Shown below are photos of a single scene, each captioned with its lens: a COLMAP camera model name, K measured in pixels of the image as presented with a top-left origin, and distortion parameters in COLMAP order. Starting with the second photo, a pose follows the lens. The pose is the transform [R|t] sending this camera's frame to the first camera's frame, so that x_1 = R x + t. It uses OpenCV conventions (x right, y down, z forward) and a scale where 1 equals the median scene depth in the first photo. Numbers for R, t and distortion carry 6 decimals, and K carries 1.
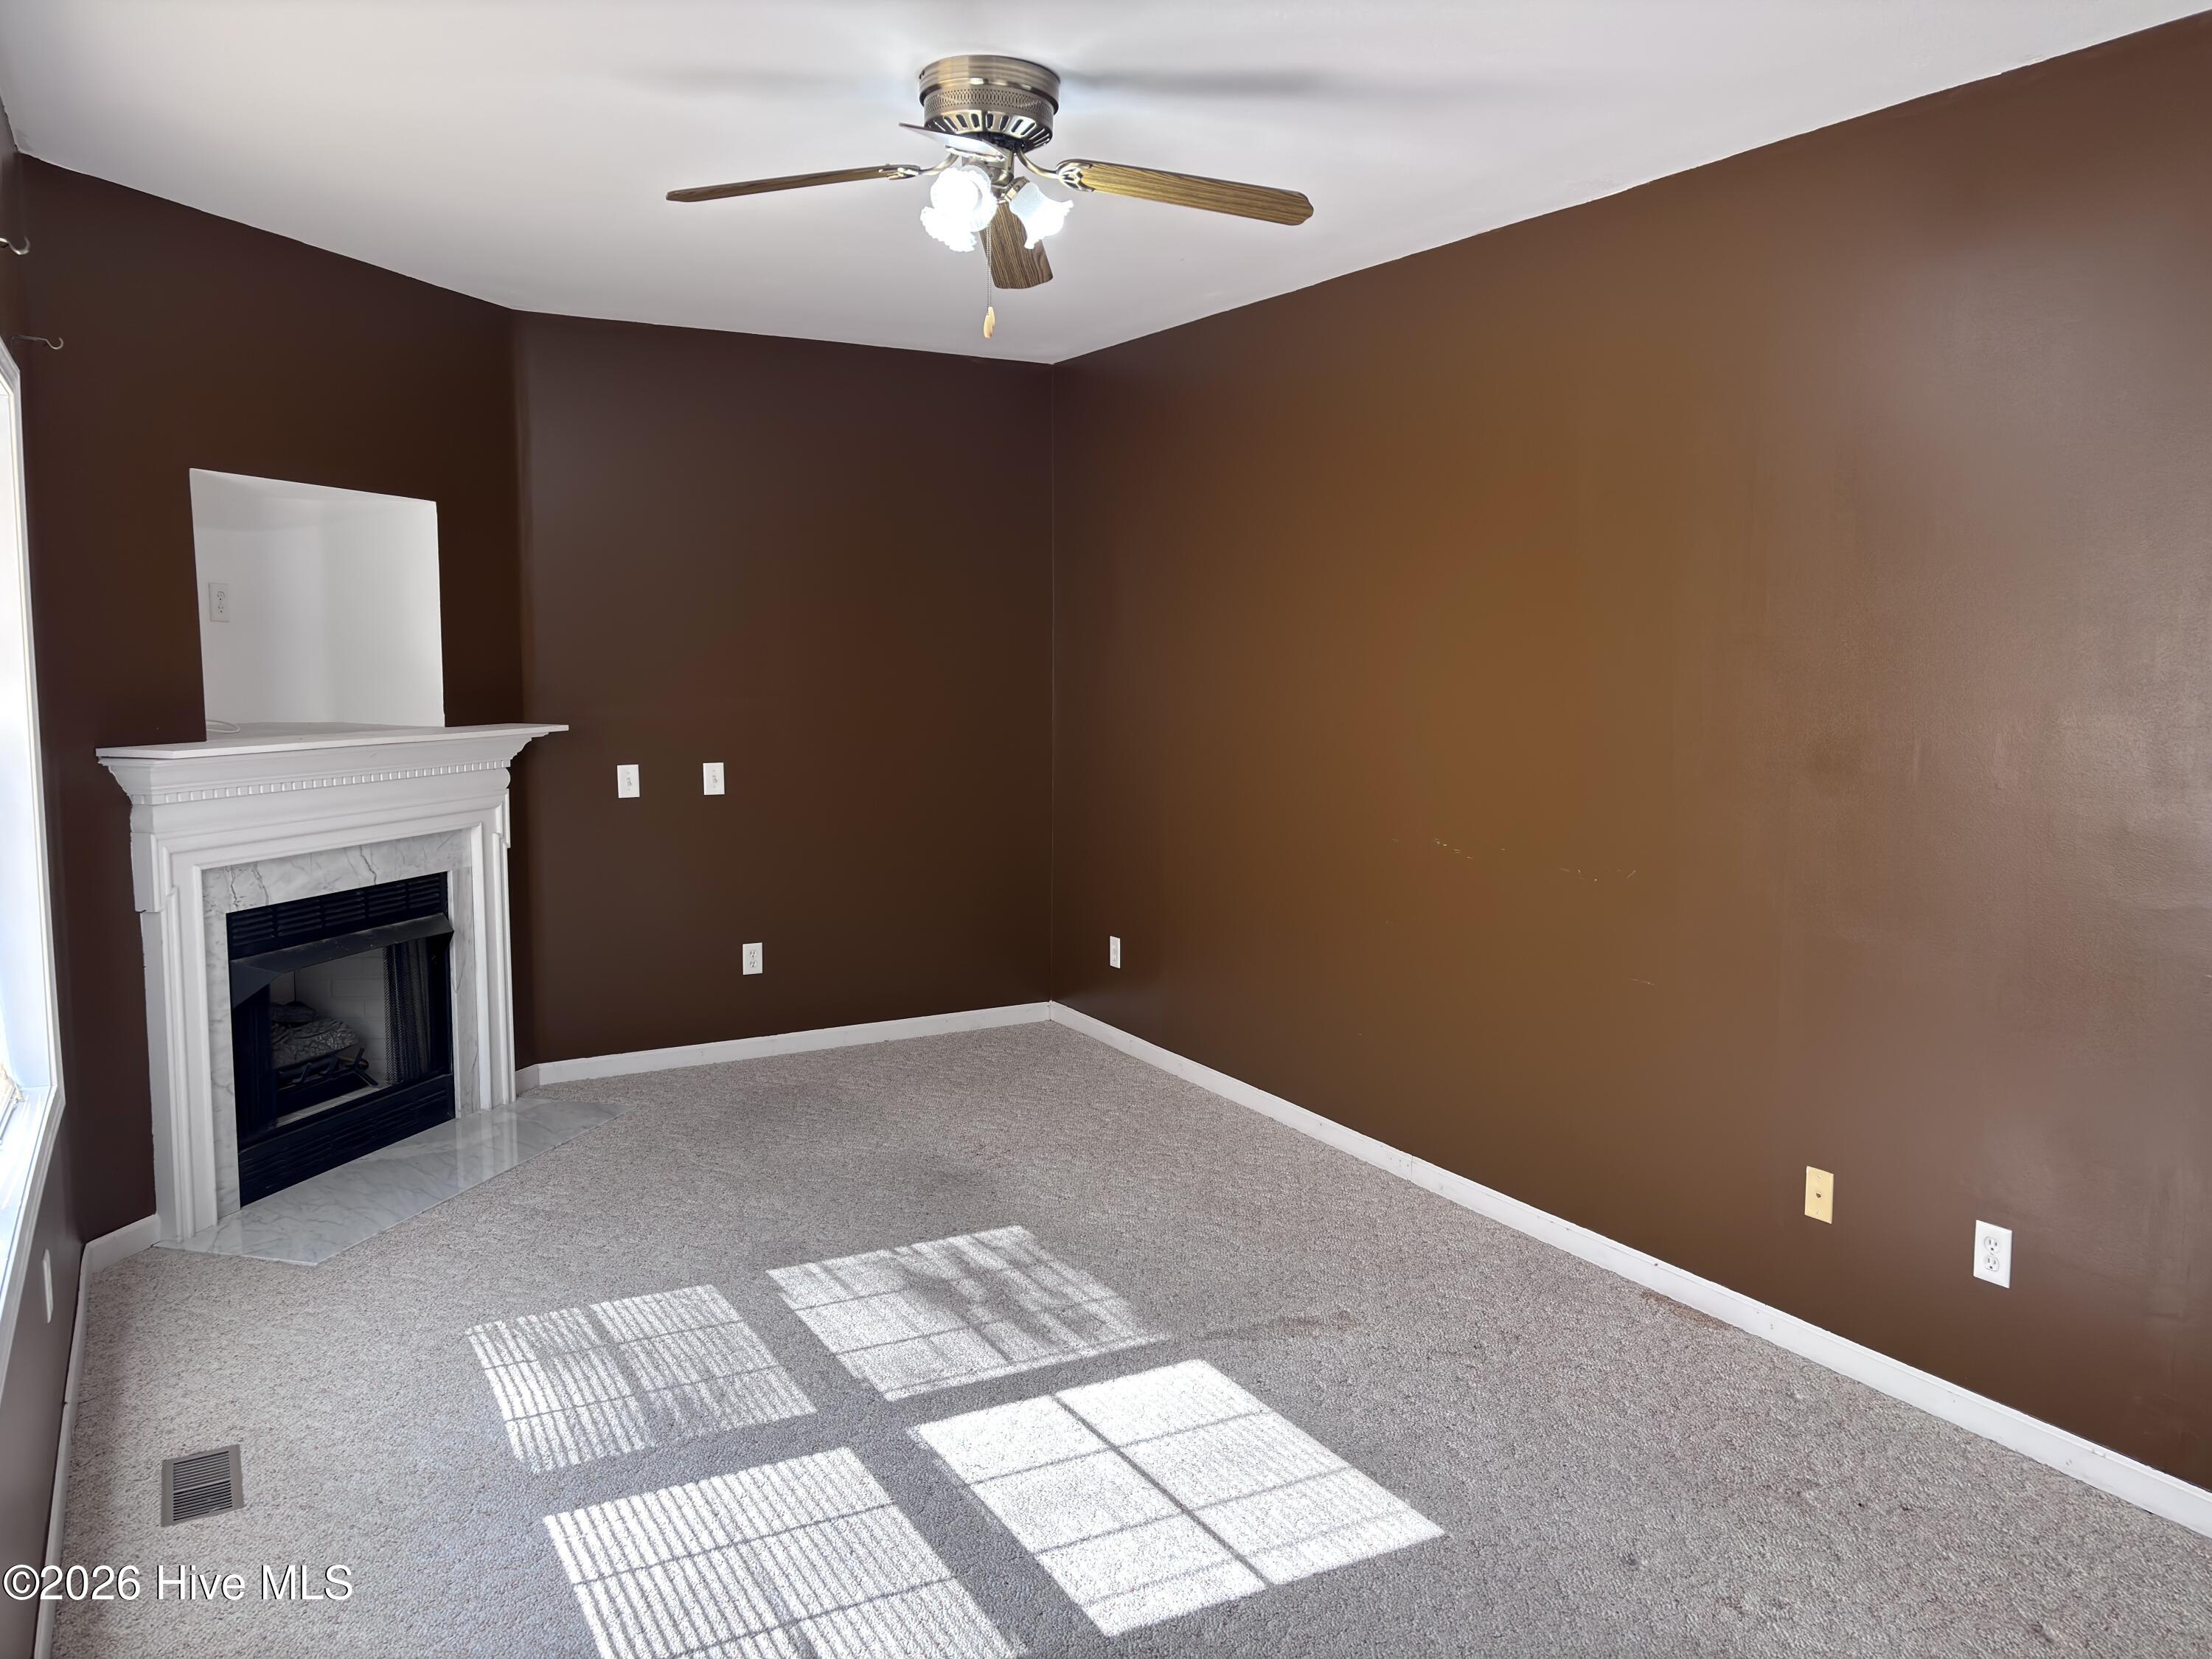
lens RADIAL K [[1672.9, 0, 1109.8], [0, 1672.9, 823.8], [0, 0, 1]] dist [0.054456, 0.003867]
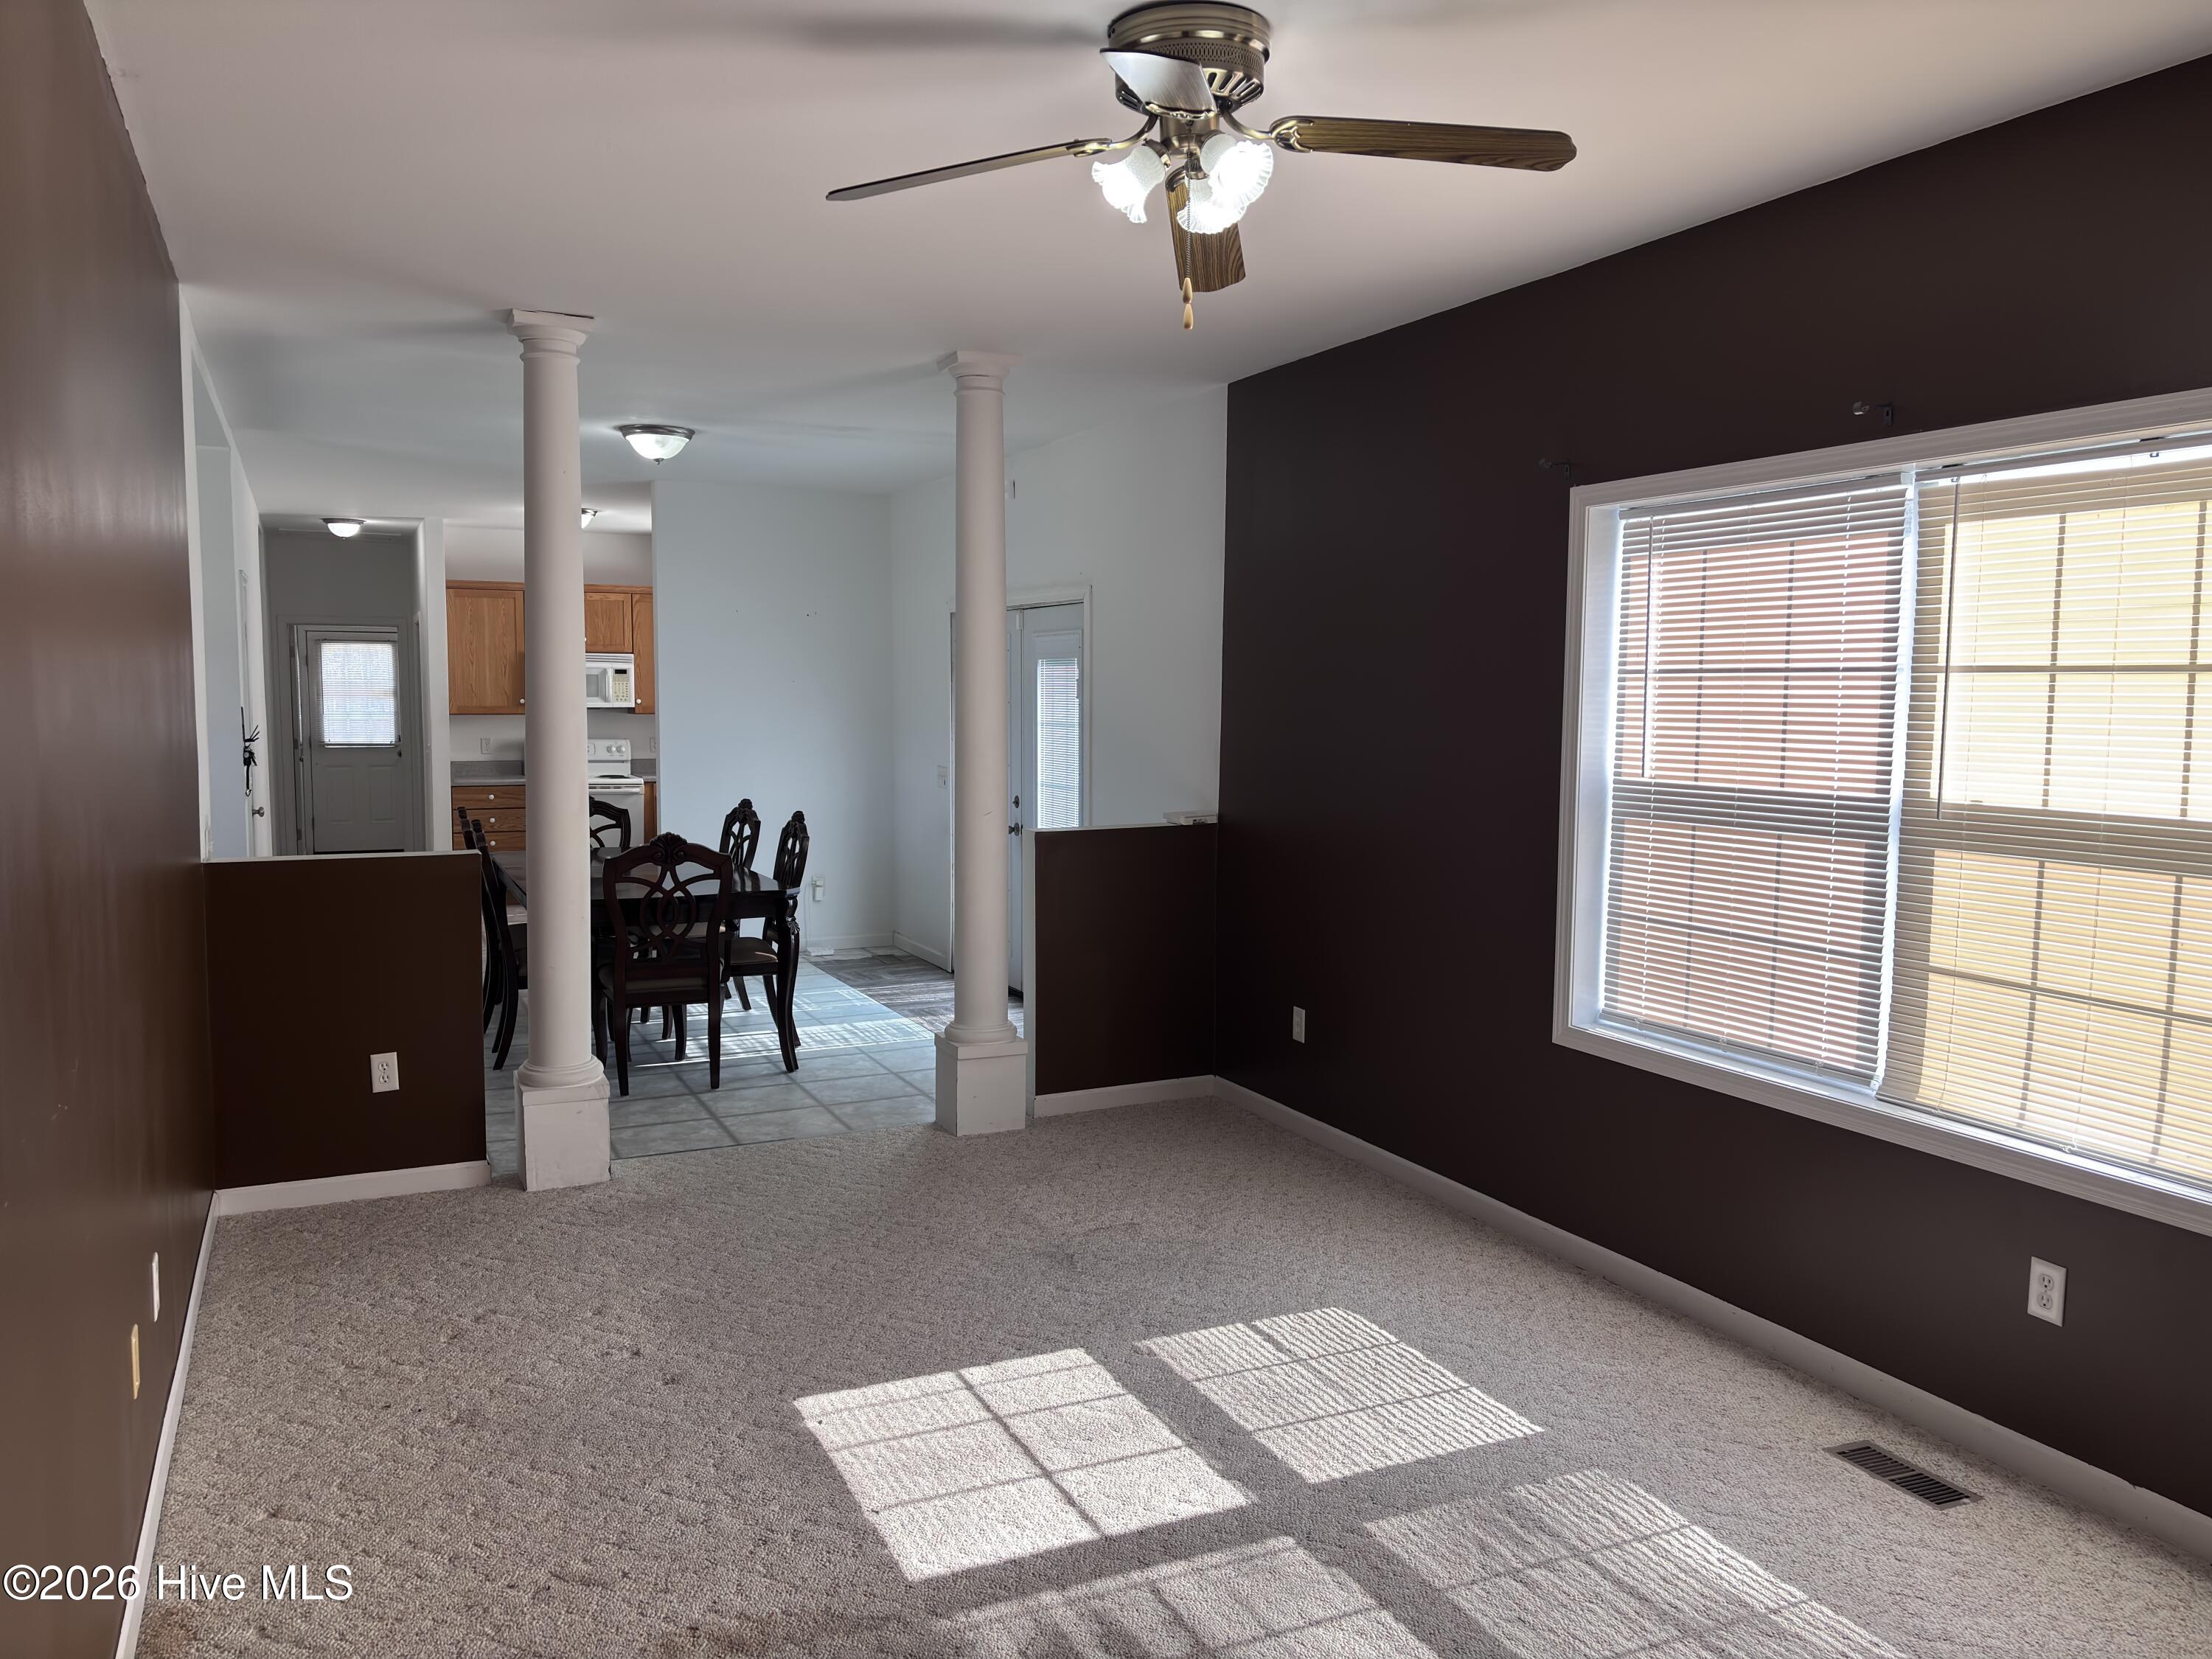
lens RADIAL K [[1672.9, 0, 1109.8], [0, 1672.9, 823.8], [0, 0, 1]] dist [0.054456, 0.003867]
pose [[-0.997360, -0.016839, 0.070631, -0.090117], [-0.003171, 0.981909, 0.189327, -0.184868], [-0.072541, 0.188604, -0.979370, 1.730225]]
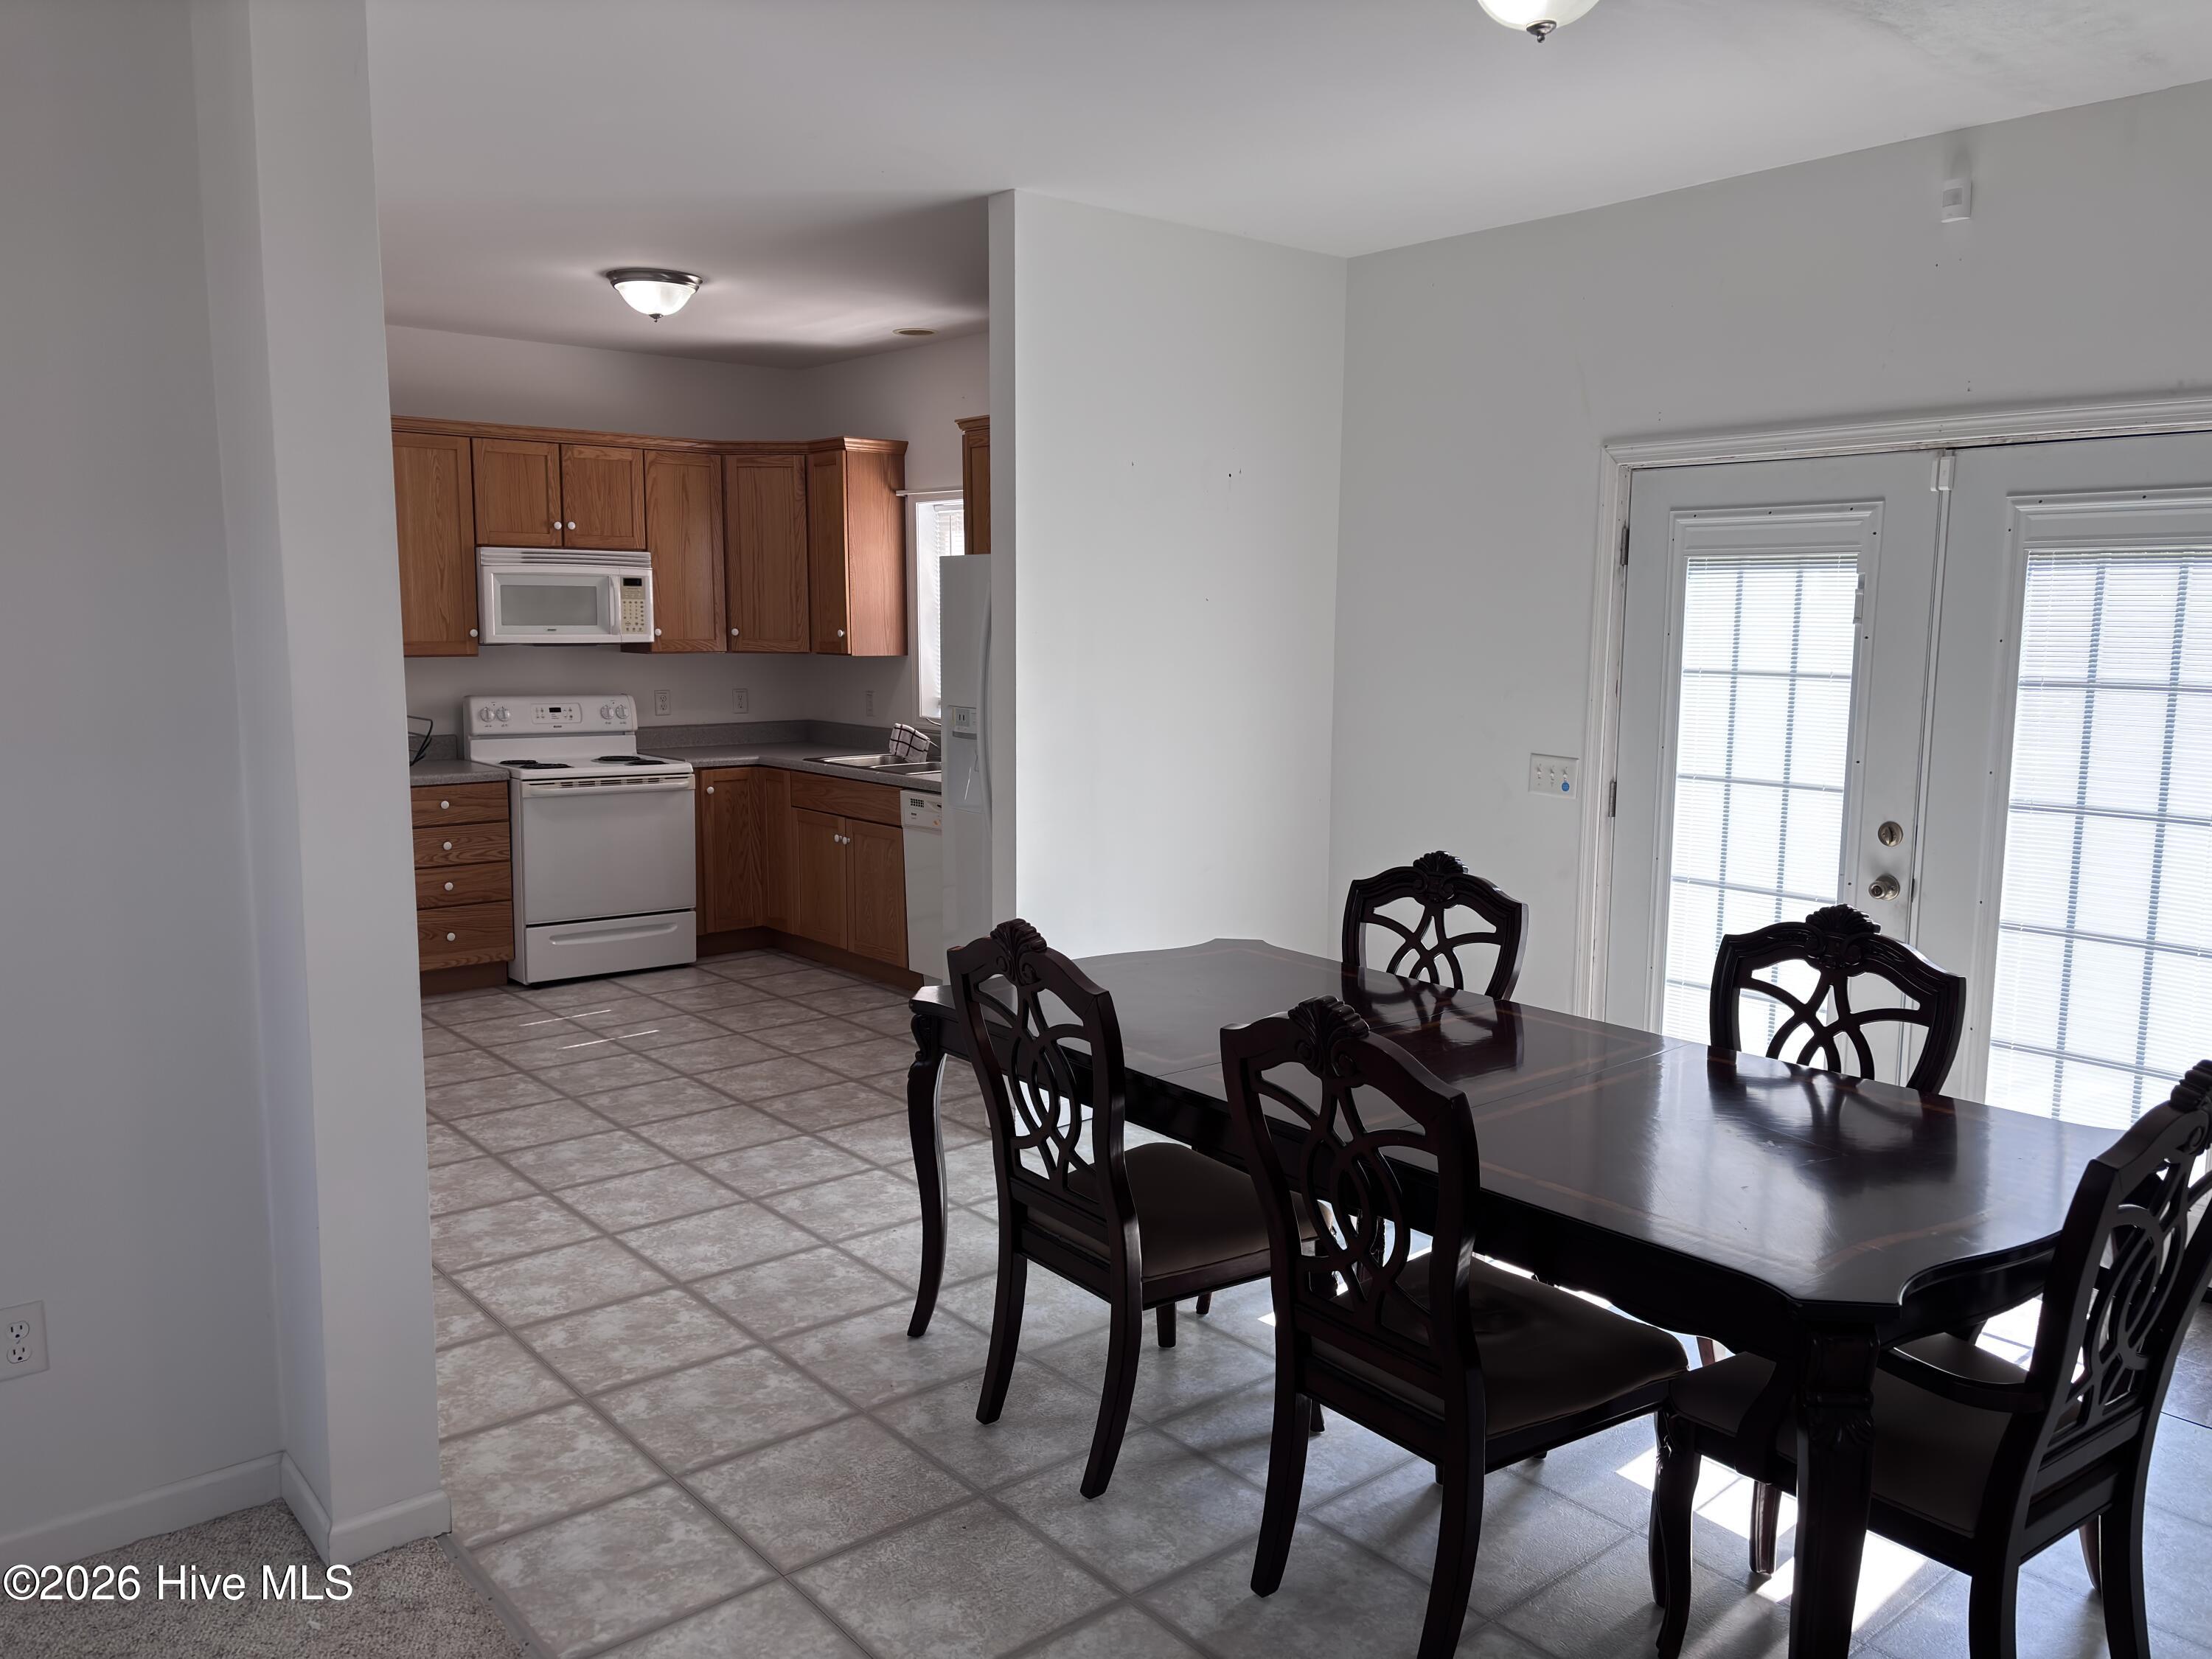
lens RADIAL K [[1654.5, 0, 1106.0], [0, 1654.5, 829.5], [0, 0, 1]] dist [0.056280, -0.065589]
pose [[-0.980354, 0.011895, -0.196889, 0.974537], [-0.035353, 0.971420, 0.234720, -0.041267], [0.194054, 0.237069, -0.951915, 0.501125]]
